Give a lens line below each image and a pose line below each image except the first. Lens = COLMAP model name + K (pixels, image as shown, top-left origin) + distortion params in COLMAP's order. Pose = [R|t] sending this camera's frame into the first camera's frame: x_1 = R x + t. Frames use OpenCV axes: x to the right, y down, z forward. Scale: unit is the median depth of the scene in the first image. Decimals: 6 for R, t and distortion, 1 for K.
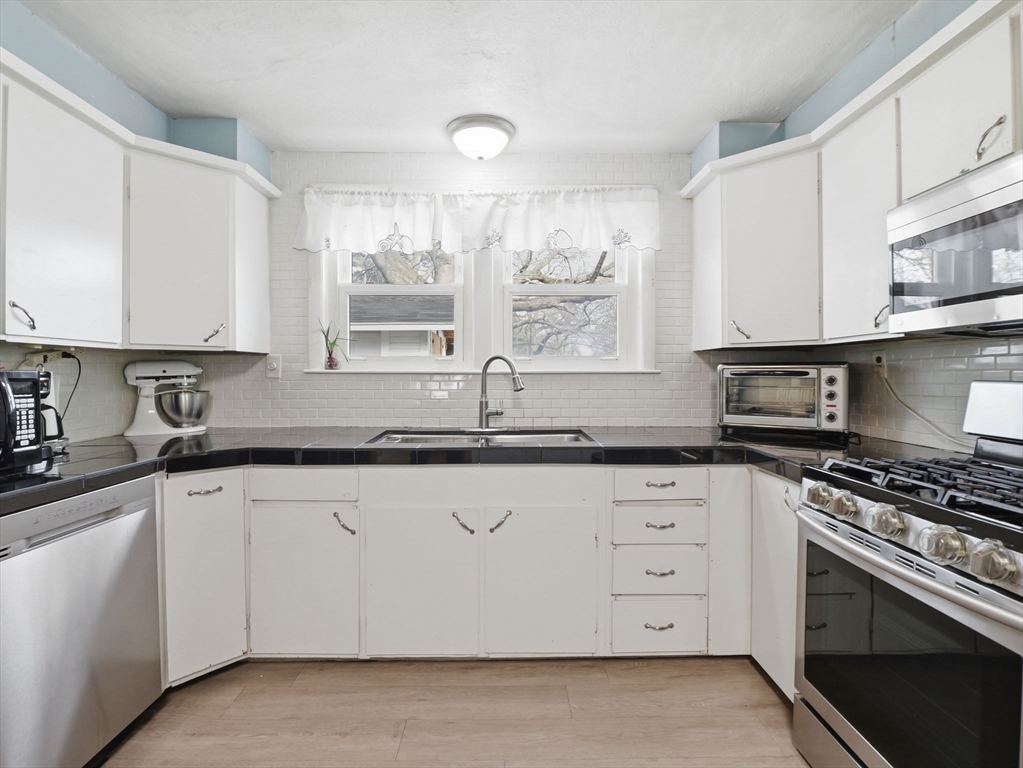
lens RADIAL K [[496.4, 0, 507.5], [0, 496.4, 374.4], [0, 0, 1]] dist [-0.018782, -0.001257]
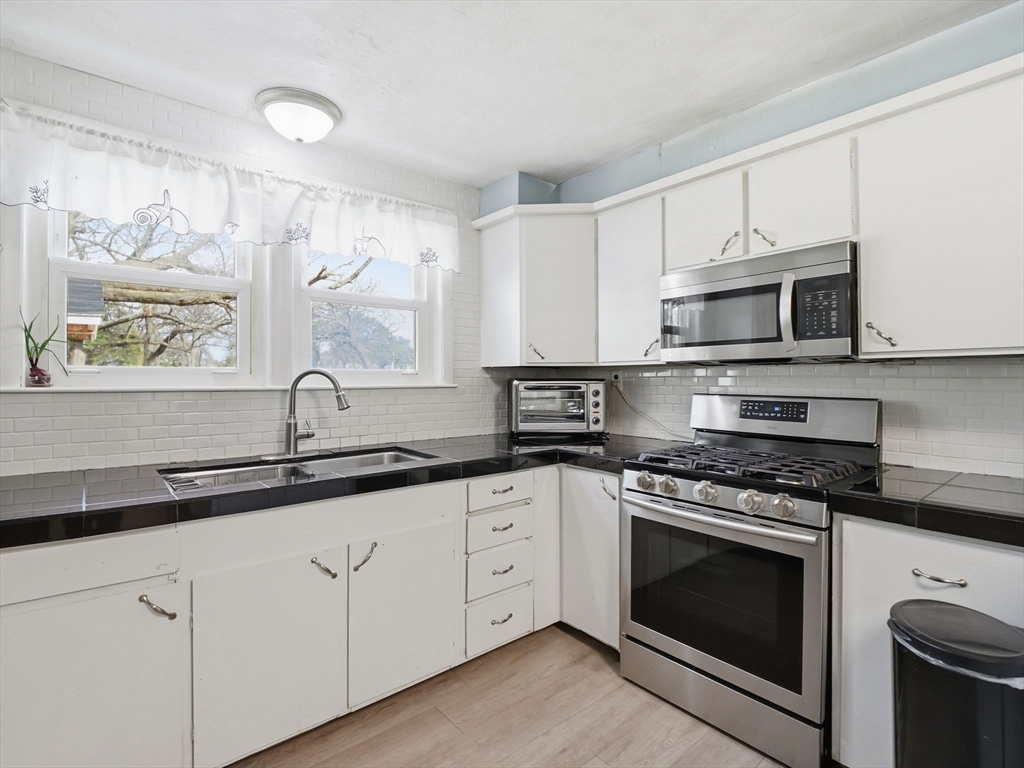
lens RADIAL K [[496.4, 0, 507.3], [0, 496.4, 376.8], [0, 0, 1]] dist [-0.016708, -0.000946]
pose [[0.773401, 0.003108, 0.633910, -0.331579], [0.000927, 0.999981, -0.006034, -0.021501], [-0.633917, 0.005255, 0.773383, 0.115821]]
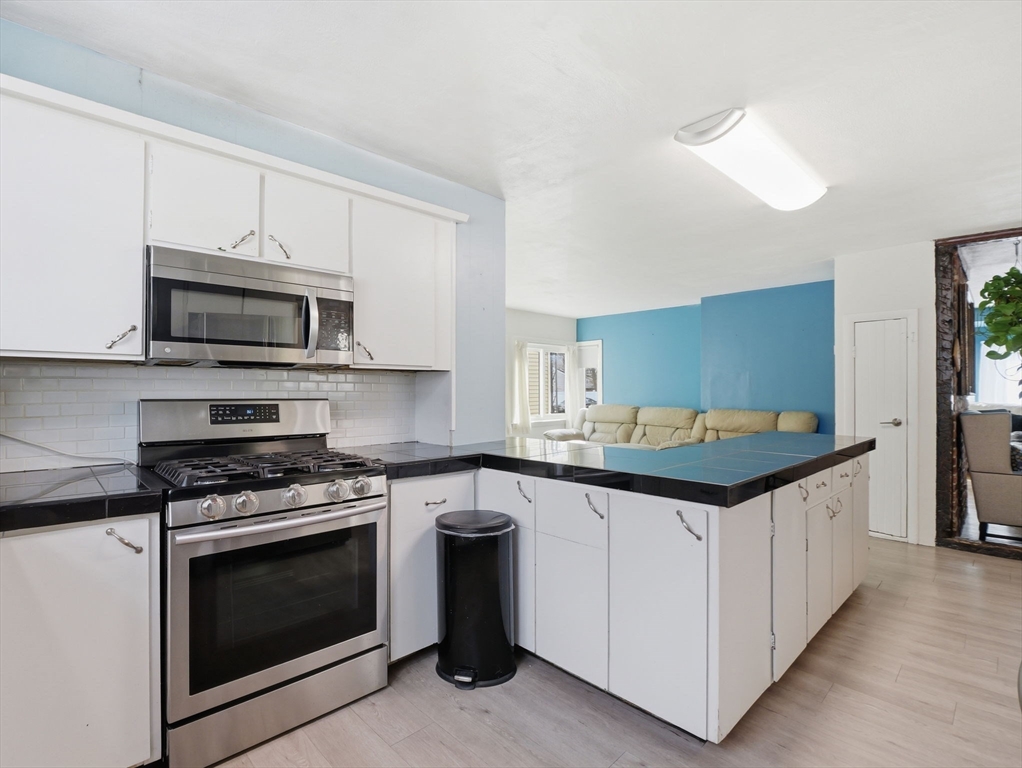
lens RADIAL K [[501.7, 0, 518.9], [0, 501.7, 375.2], [0, 0, 1]] dist [-0.015284, -0.000658]
pose [[-0.697299, 0.014736, 0.716629, -0.397272], [-0.003247, 0.999713, -0.023716, -0.015100], [-0.716773, -0.018864, -0.697051, 0.811772]]
